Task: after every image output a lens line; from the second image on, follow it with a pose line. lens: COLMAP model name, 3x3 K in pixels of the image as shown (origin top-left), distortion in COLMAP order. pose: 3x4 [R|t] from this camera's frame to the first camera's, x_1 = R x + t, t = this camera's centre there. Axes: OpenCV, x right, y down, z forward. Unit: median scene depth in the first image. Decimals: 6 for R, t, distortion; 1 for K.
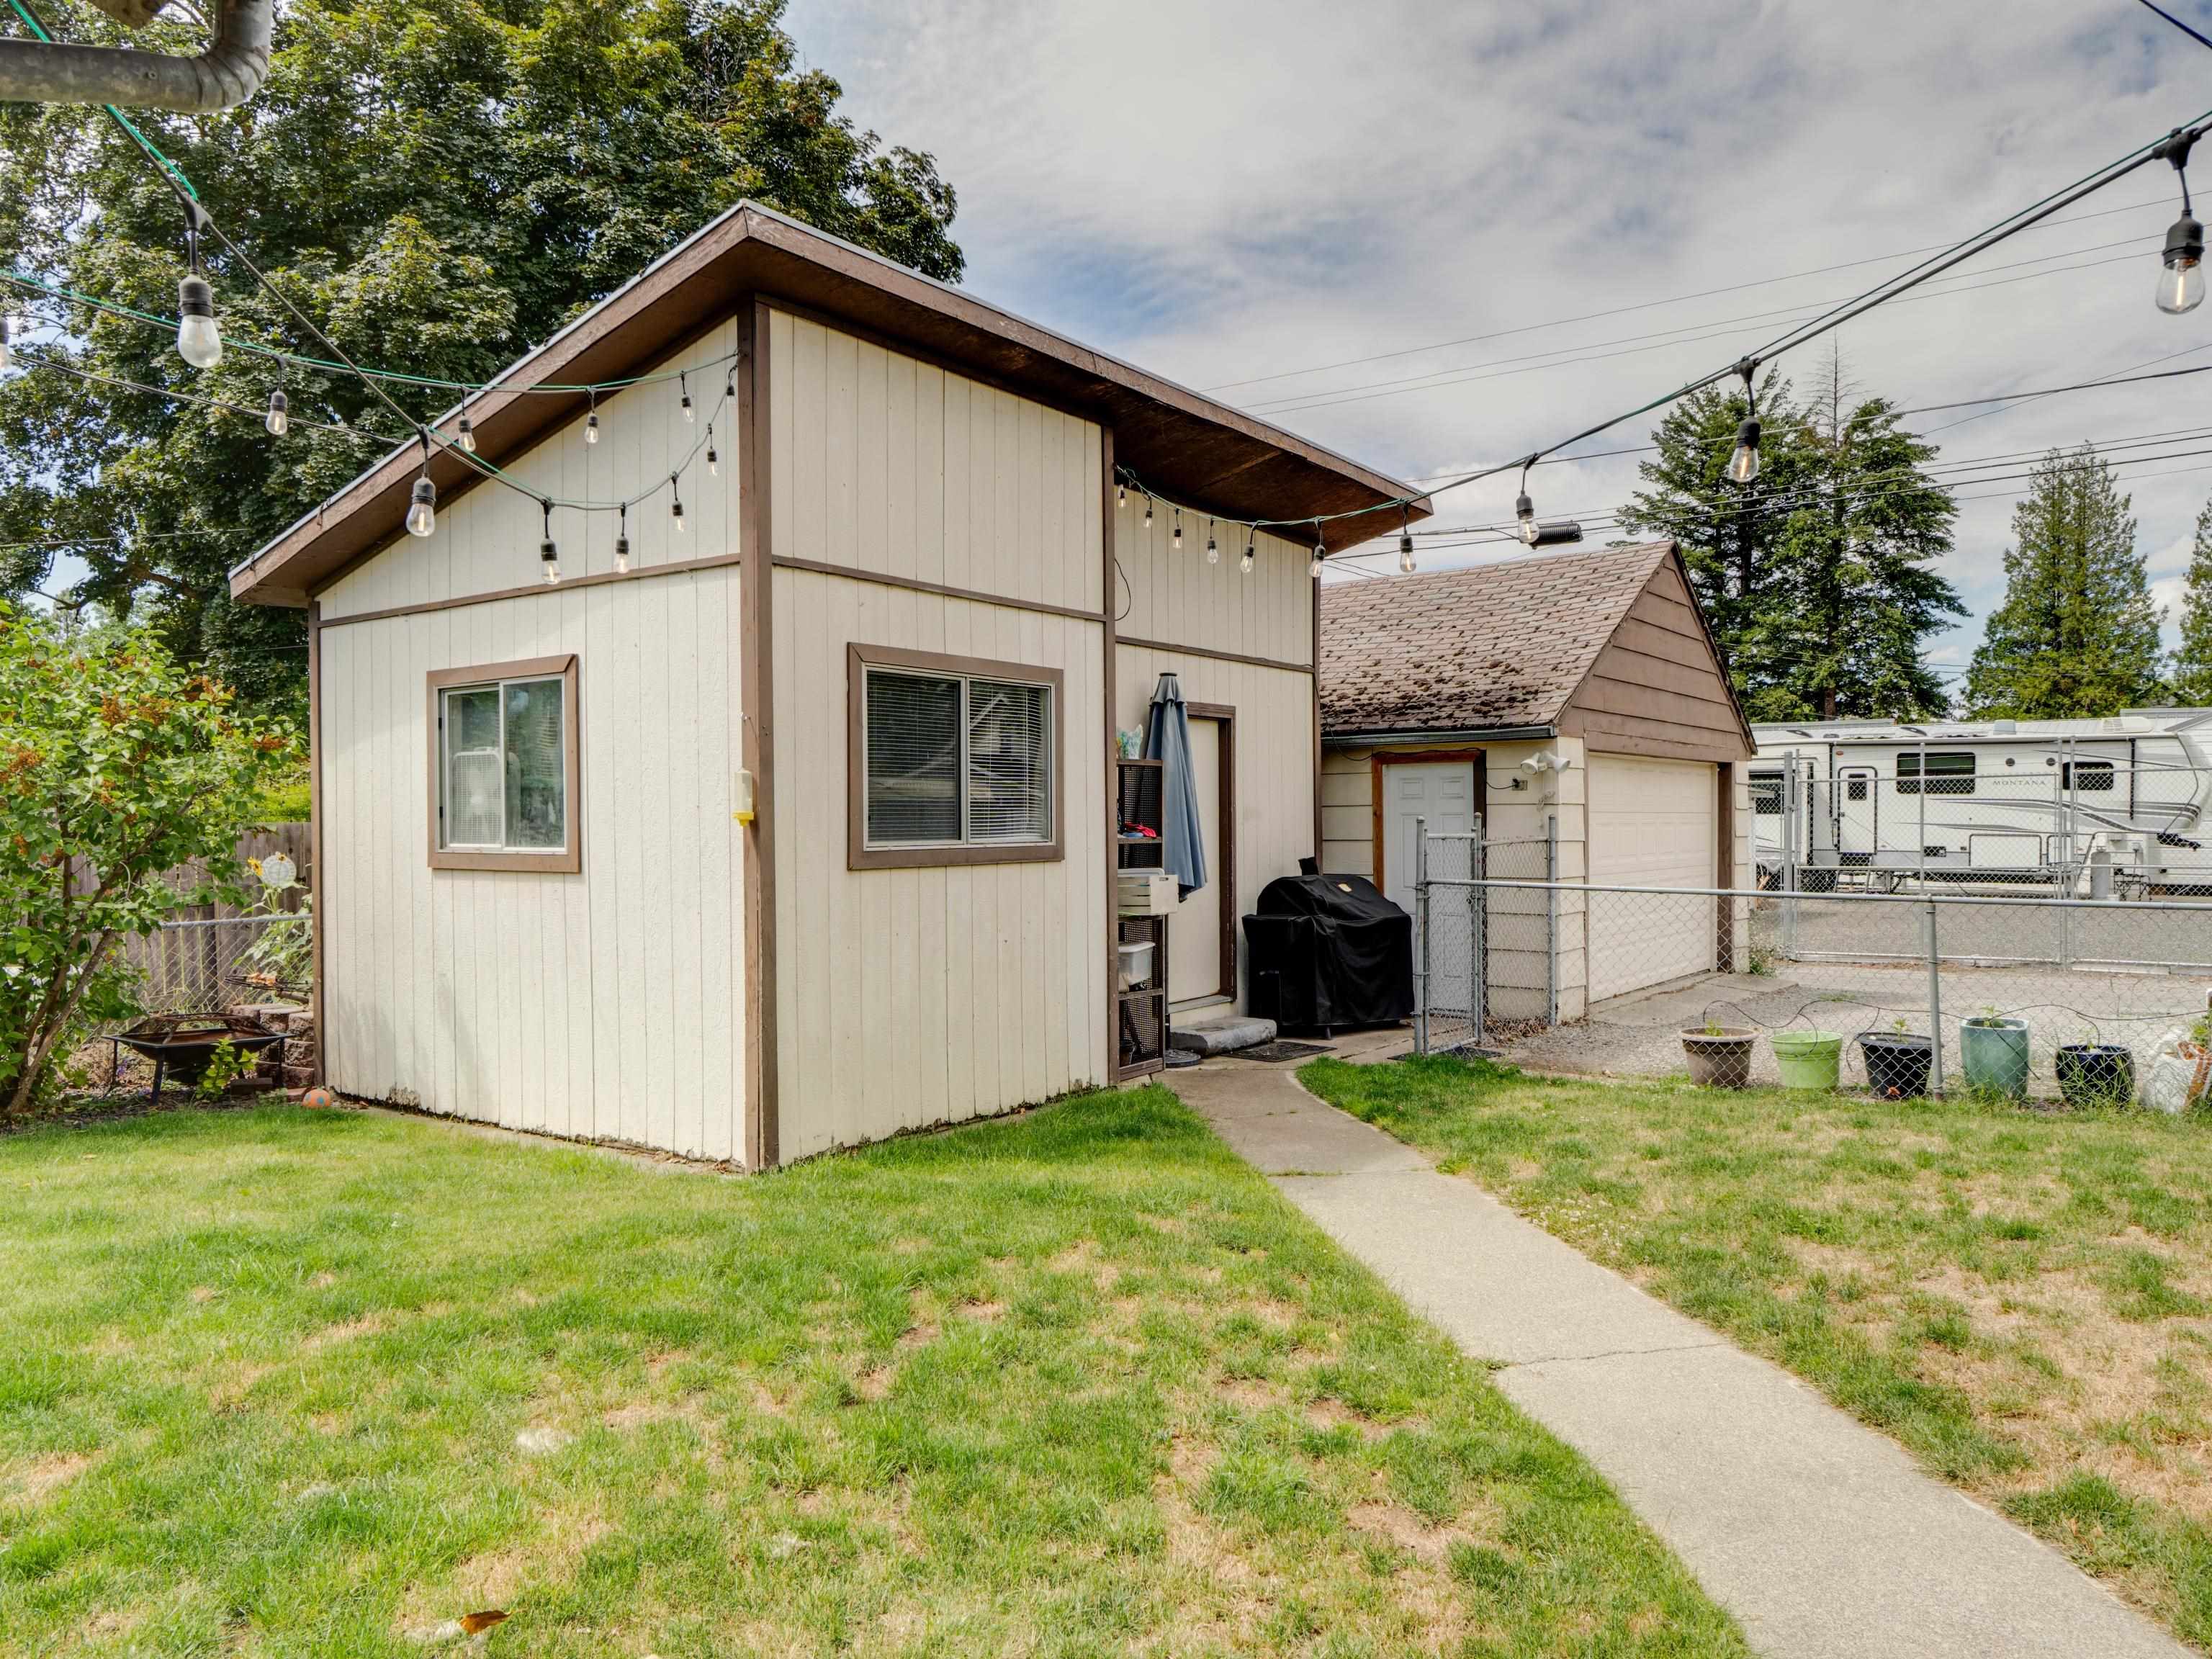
lens RADIAL K [[1528.5, 0, 1106.0], [0, 1528.5, 829.5], [0, 0, 1]] dist [0.002884, 0.000437]
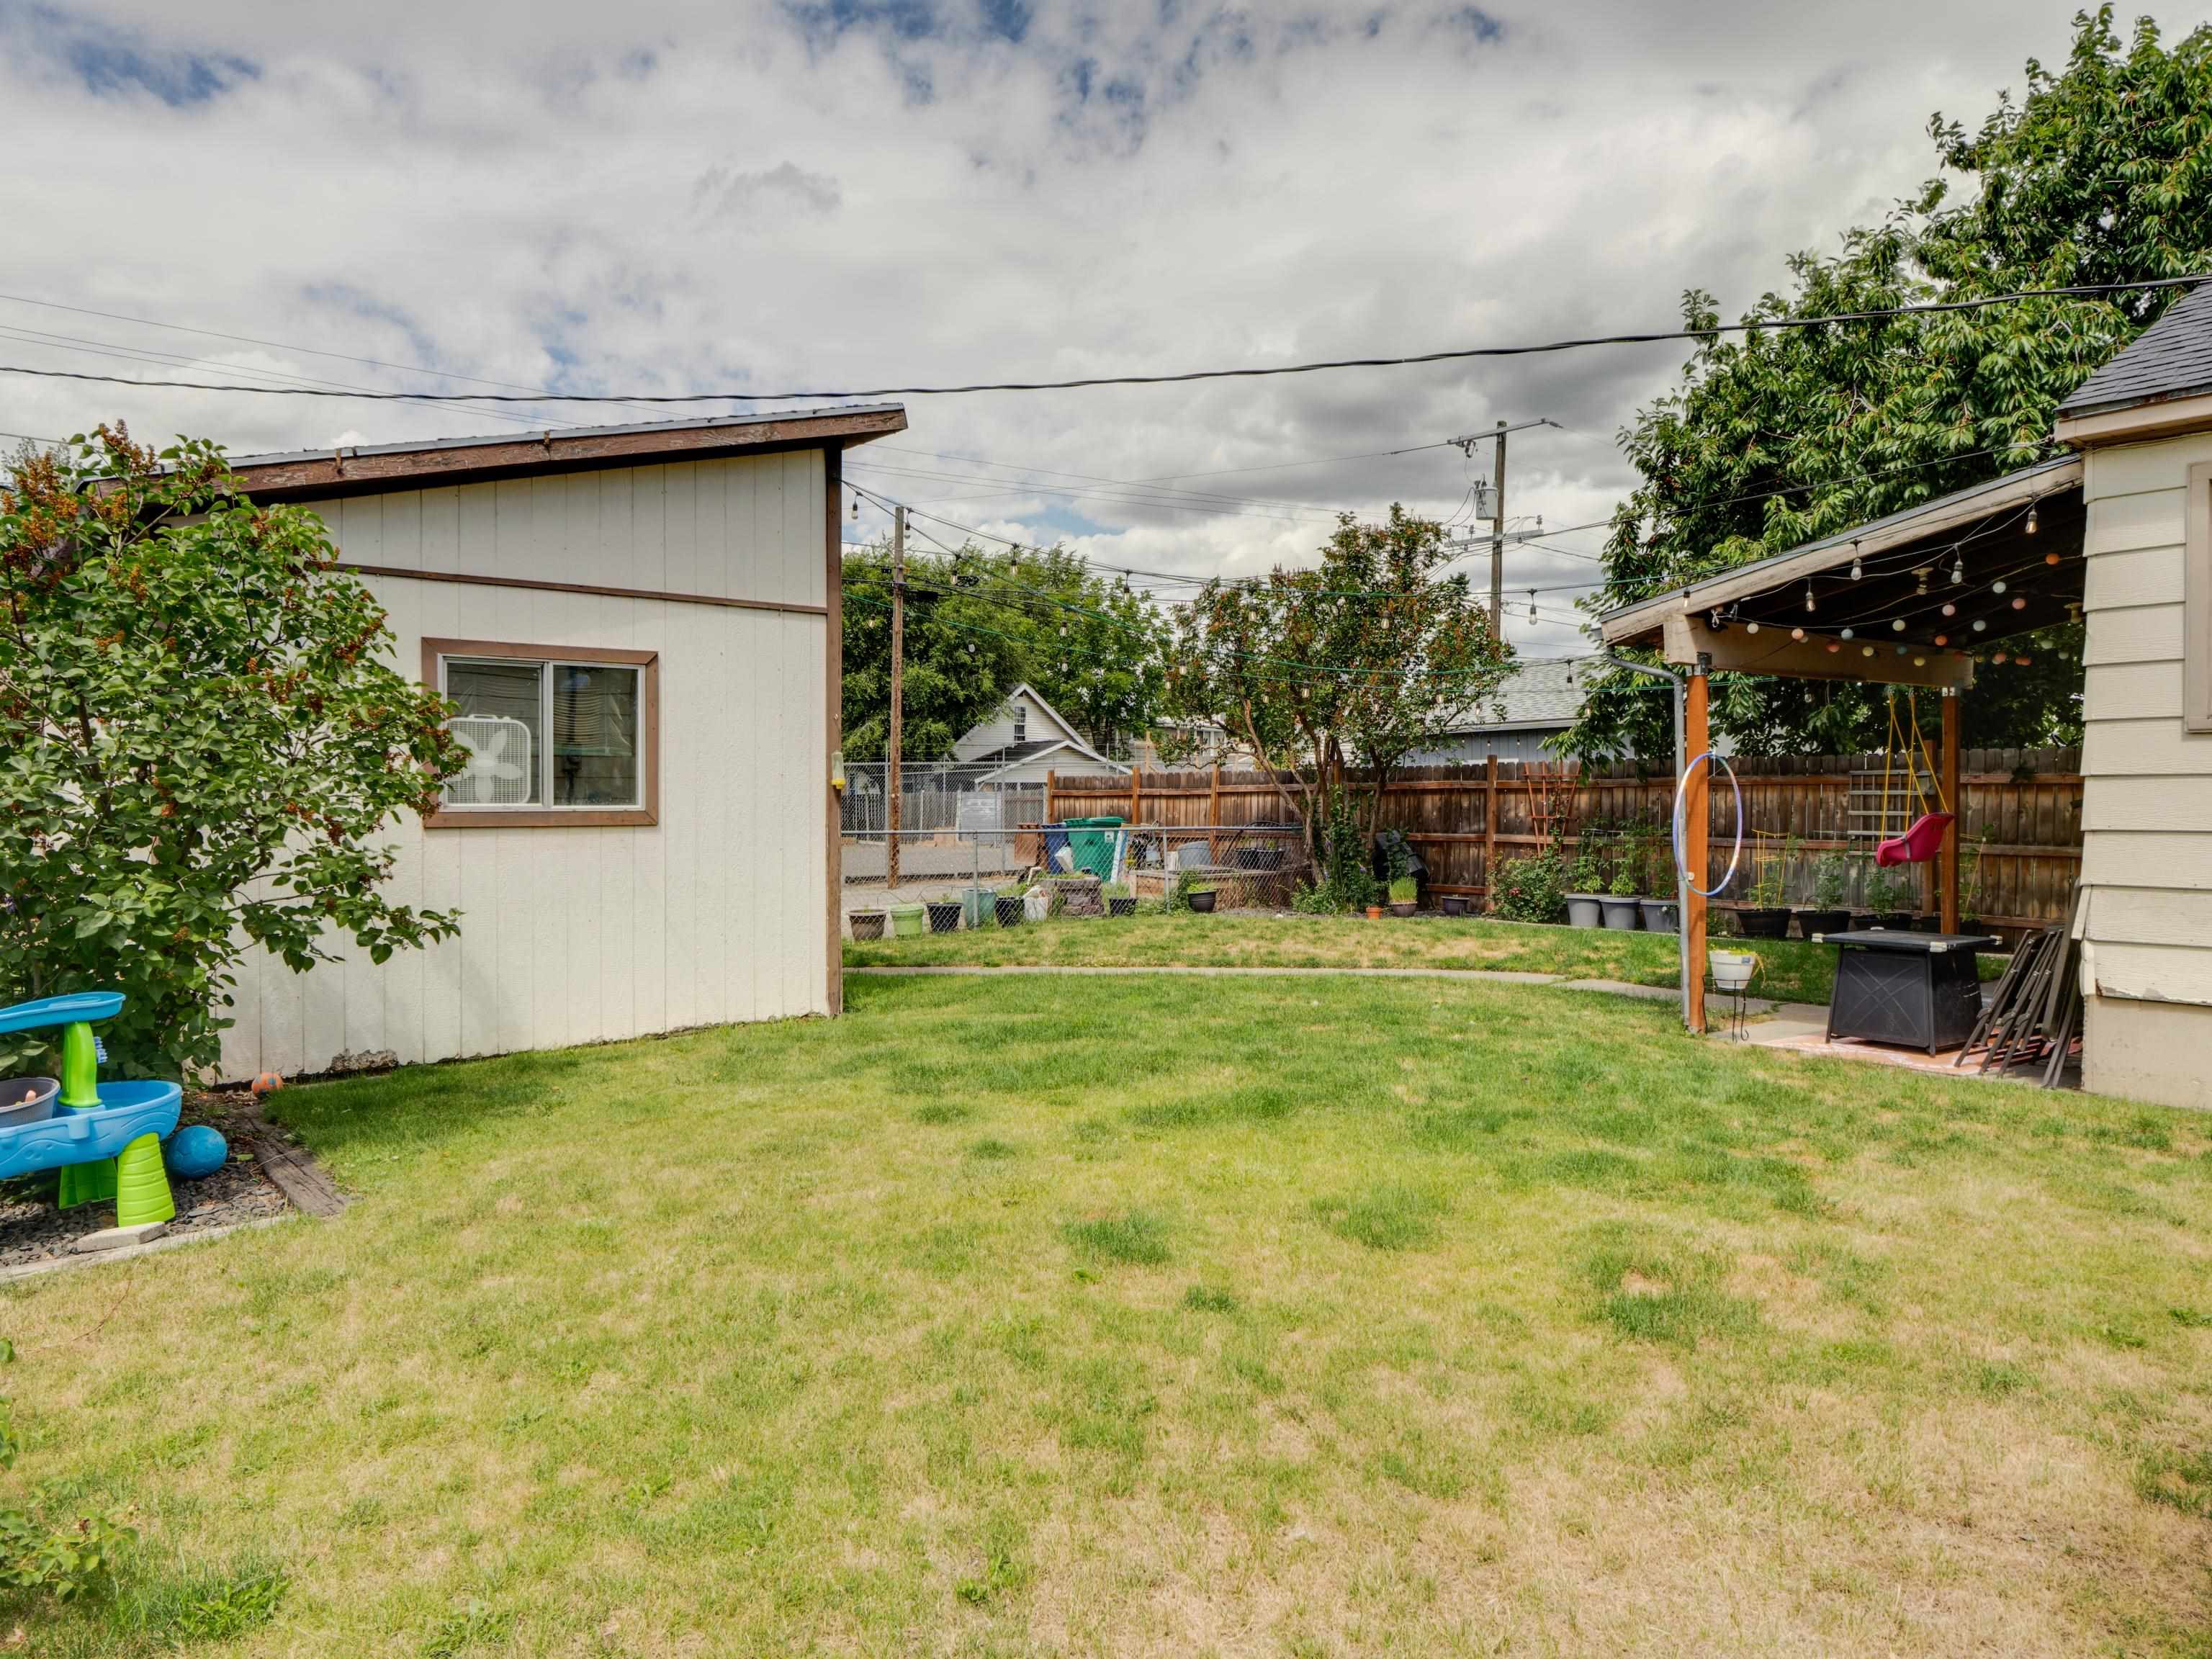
lens RADIAL K [[1528.5, 0, 1106.0], [0, 1528.5, 829.5], [0, 0, 1]] dist [0.002884, 0.000437]
pose [[0.267612, -0.019847, 0.963322, -1.435633], [0.008163, 0.999799, 0.018331, 0.011161], [-0.963492, 0.002958, 0.267720, 0.293194]]
